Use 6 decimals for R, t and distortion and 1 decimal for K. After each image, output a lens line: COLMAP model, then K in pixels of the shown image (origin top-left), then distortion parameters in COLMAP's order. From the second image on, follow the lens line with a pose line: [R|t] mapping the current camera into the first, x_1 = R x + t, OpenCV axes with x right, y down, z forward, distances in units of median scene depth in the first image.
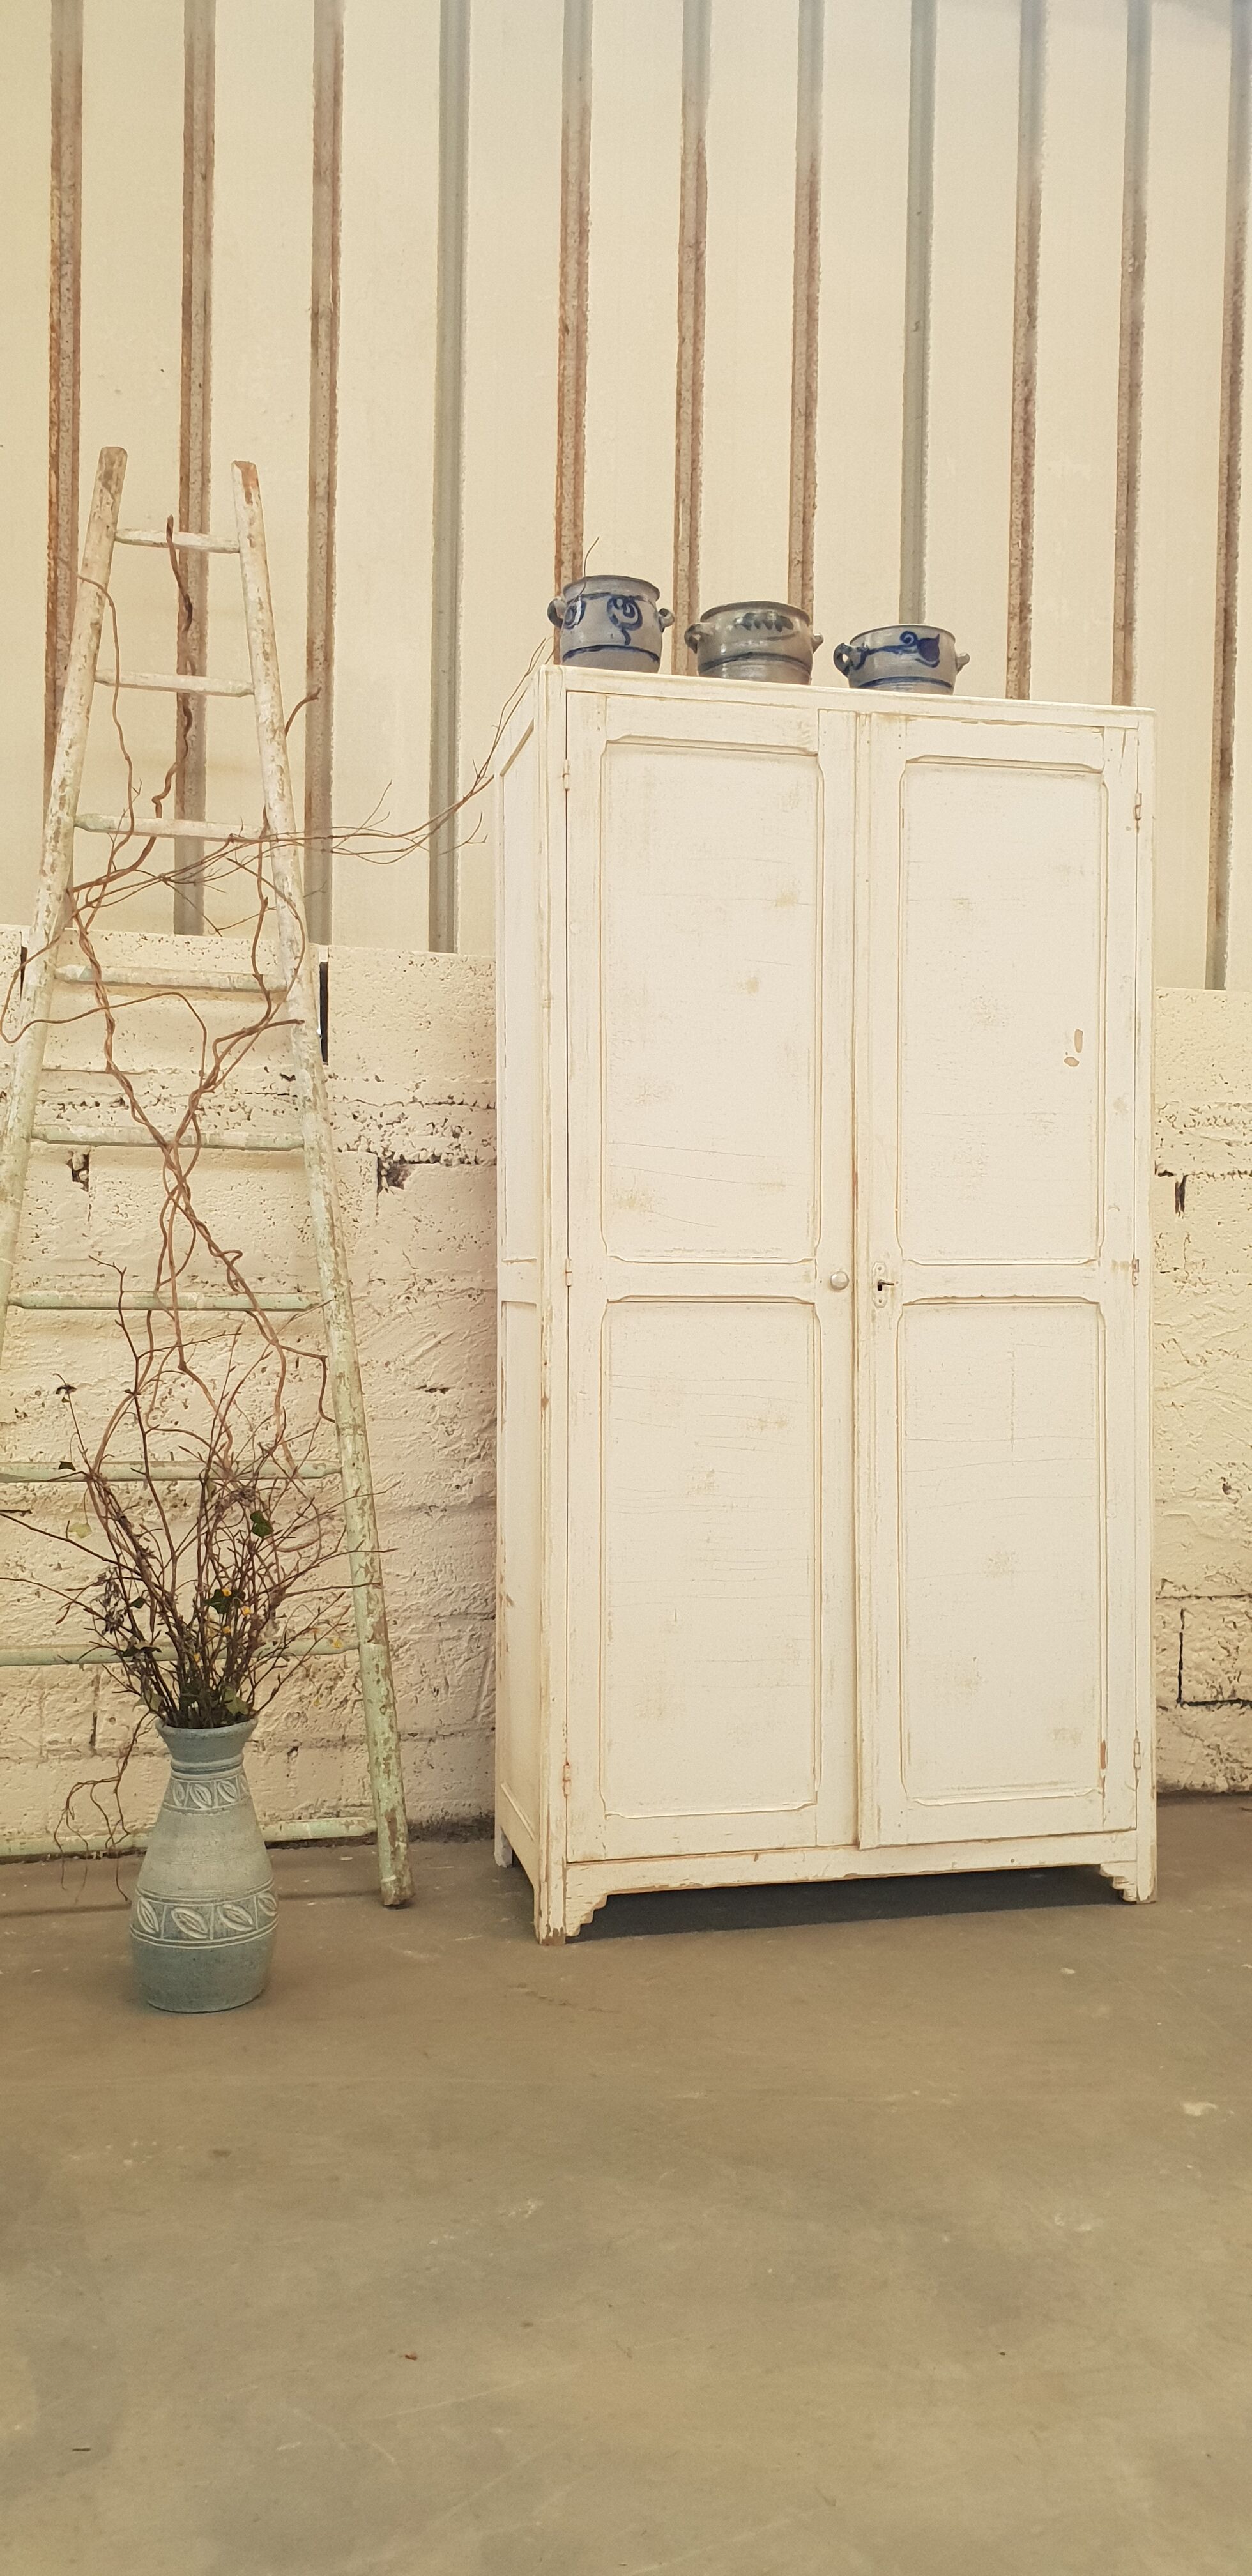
lens RADIAL K [[1938.1, 0, 656.0], [0, 1938.1, 1297.5], [0, 0, 1]] dist [0.186839, -0.527618]
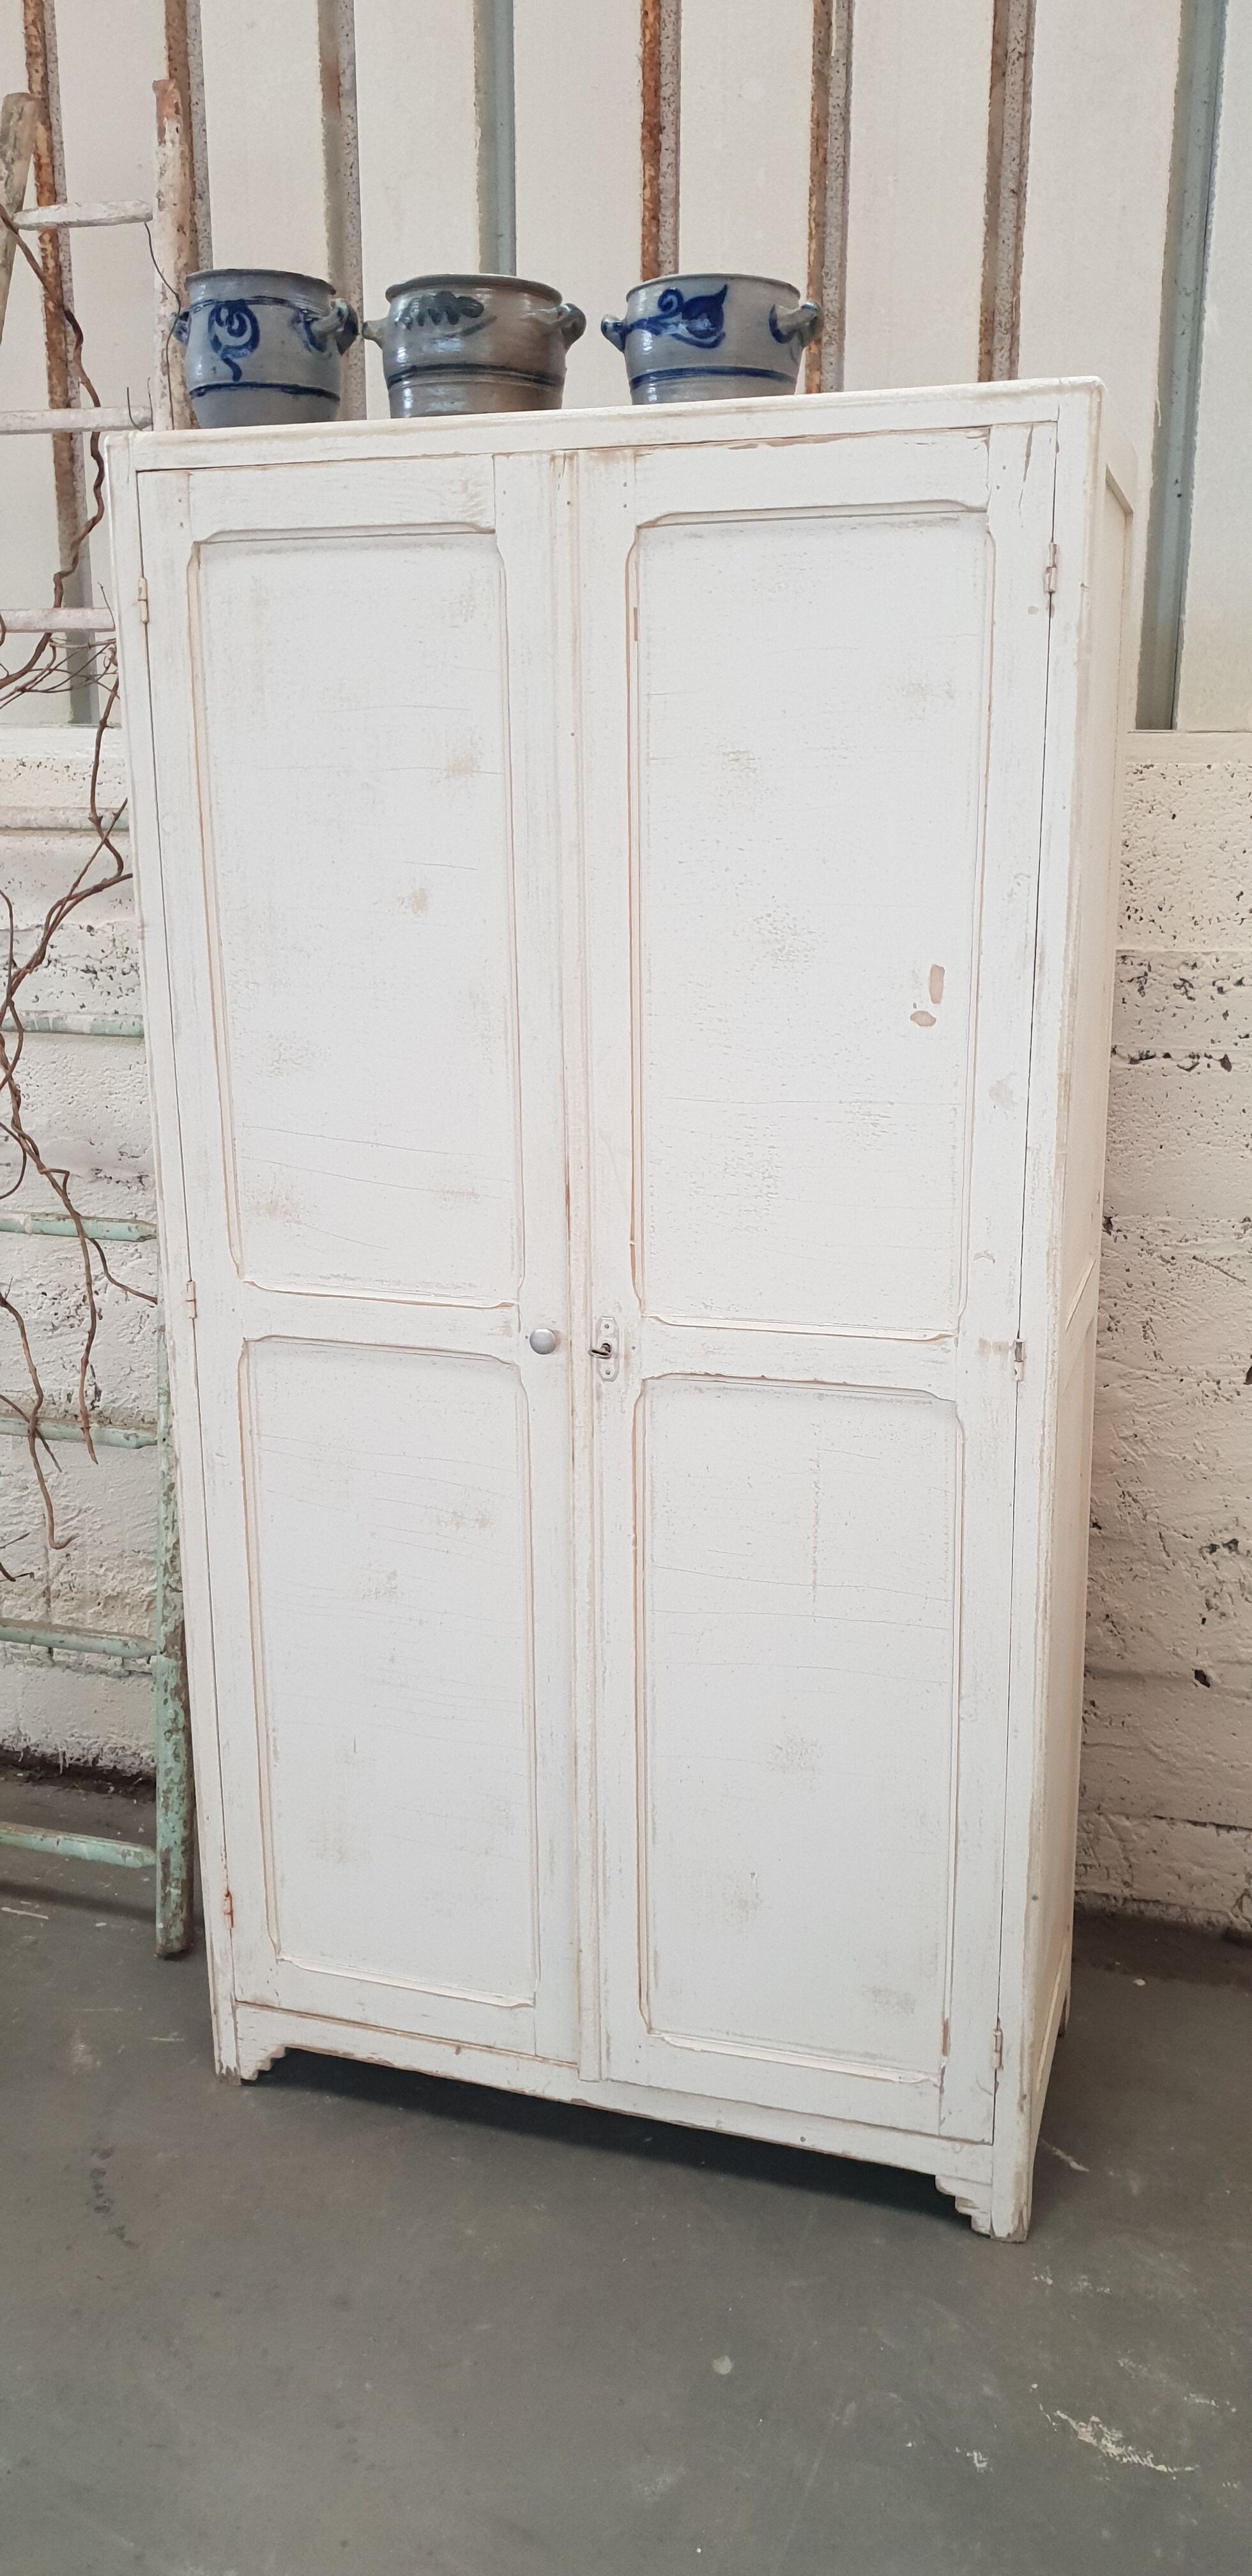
lens RADIAL K [[1983.4, 0, 668.6], [0, 1983.4, 1276.1], [0, 0, 1]] dist [0.011955, 0.005133]
pose [[0.870404, 0.112083, -0.479410, 0.443819], [0.001454, 0.973152, 0.230157, -0.182713], [0.492336, -0.201026, 0.846873, 0.420096]]
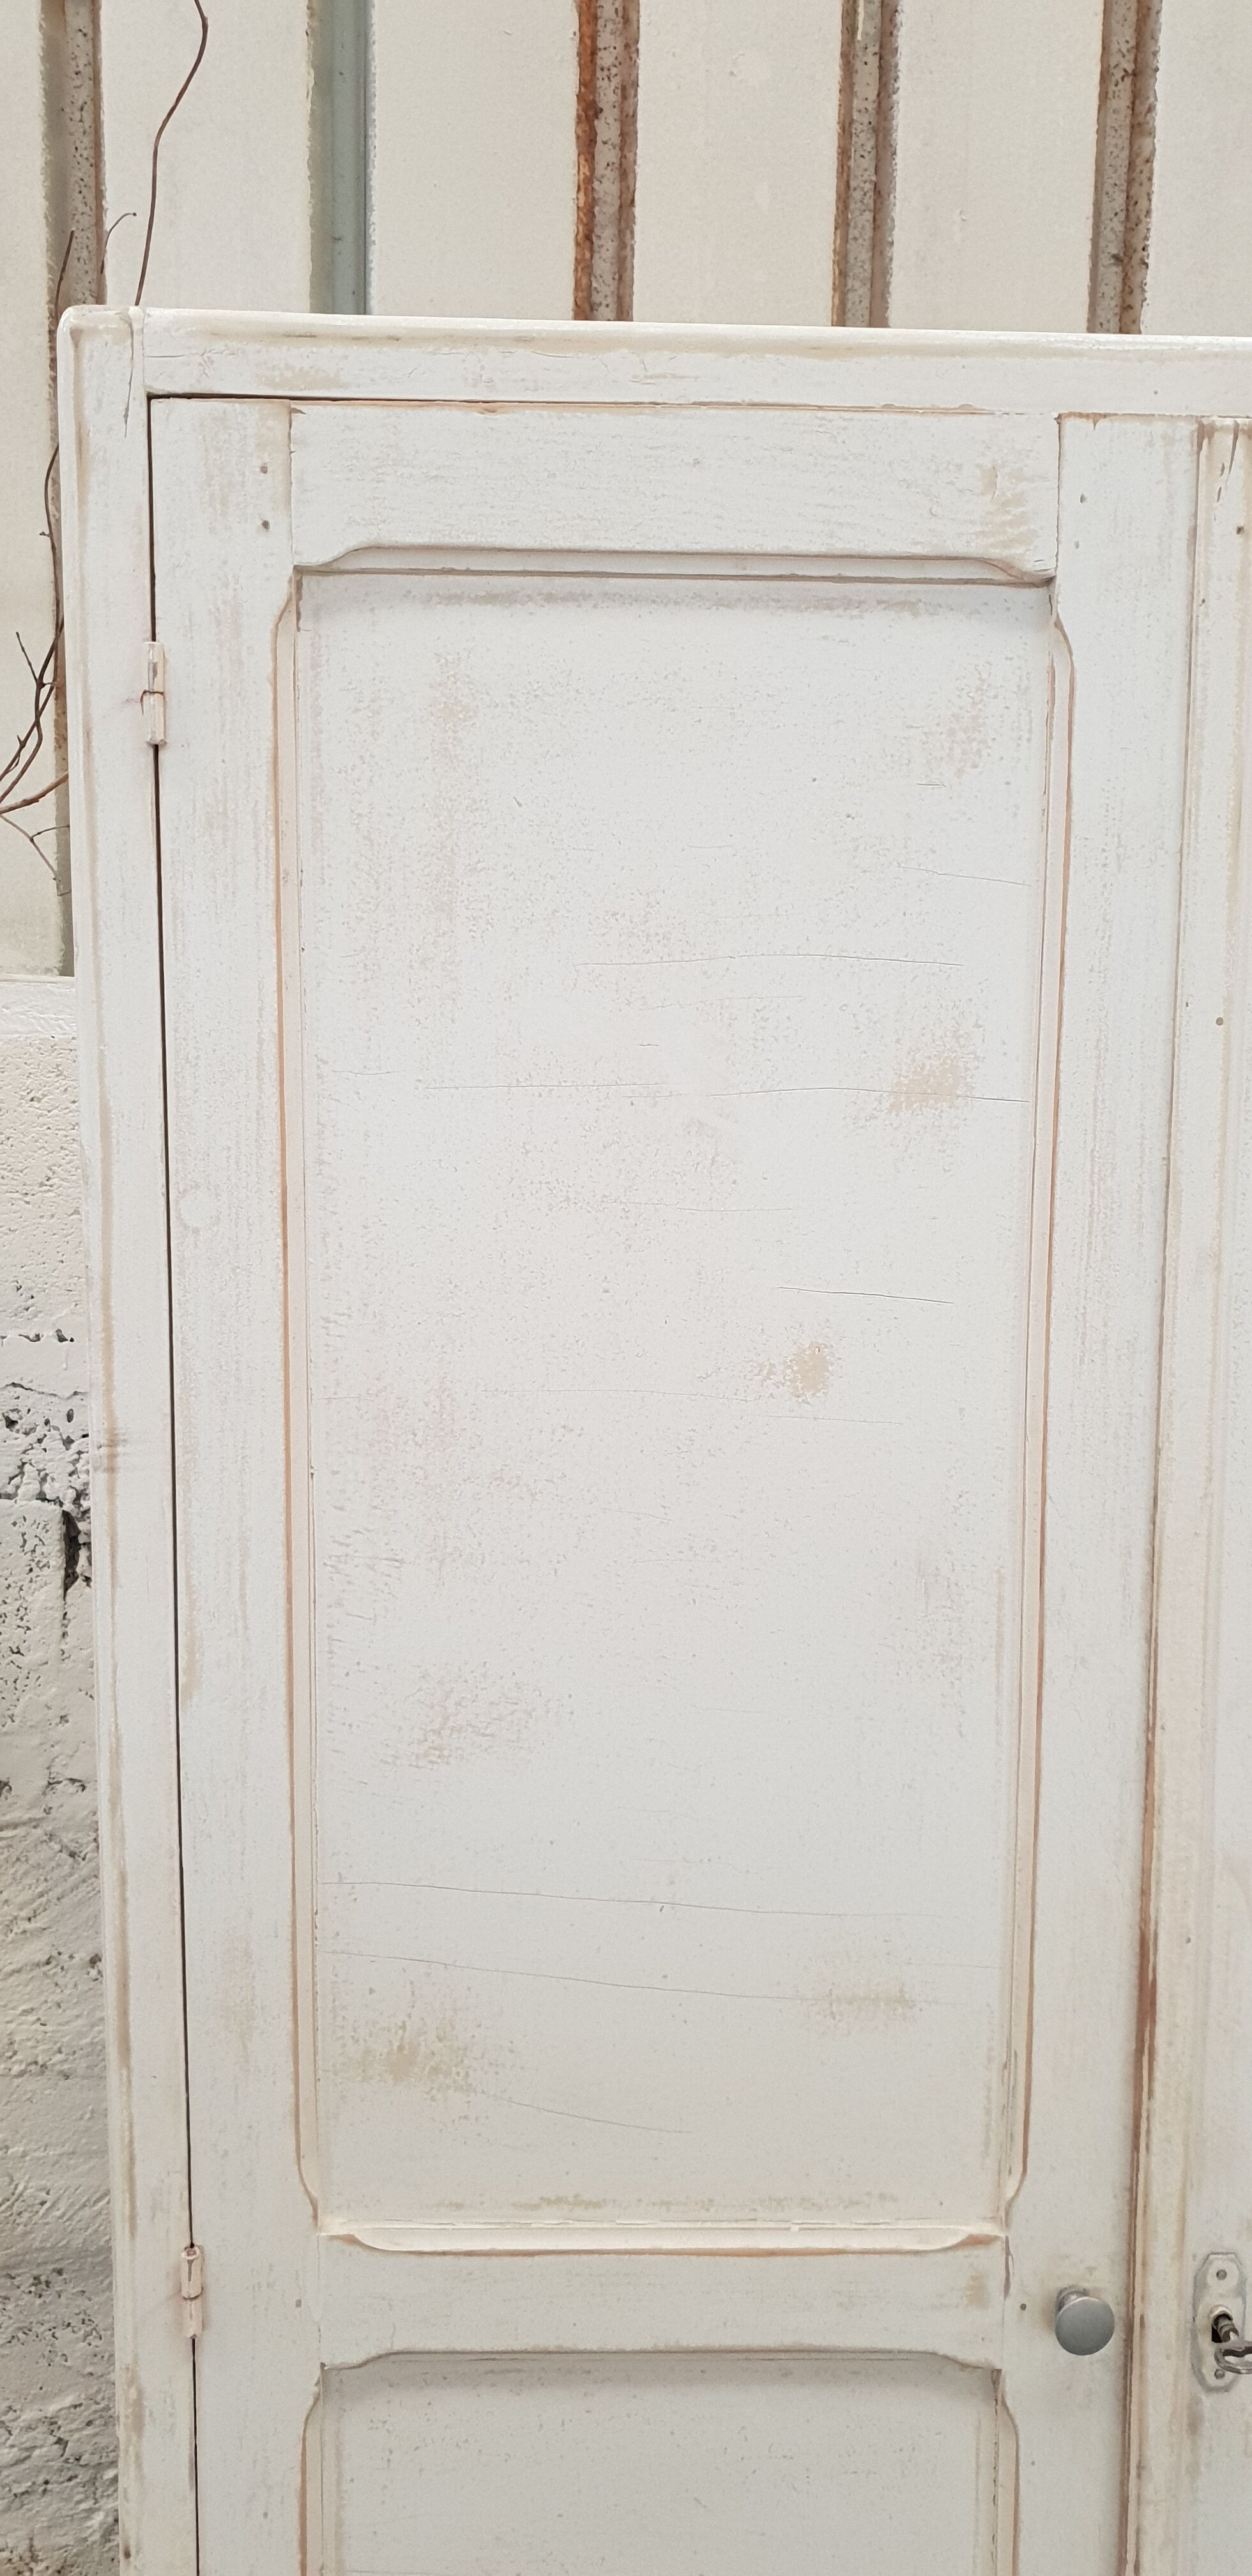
lens RADIAL K [[1998.2, 0, 644.8], [0, 1998.2, 1268.3], [0, 0, 1]] dist [0.002872, 0.032223]
pose [[0.982326, 0.028110, -0.185053, 0.077177], [-0.007633, 0.993852, 0.110450, -0.200597], [0.187020, -0.107085, 0.976502, 0.665654]]
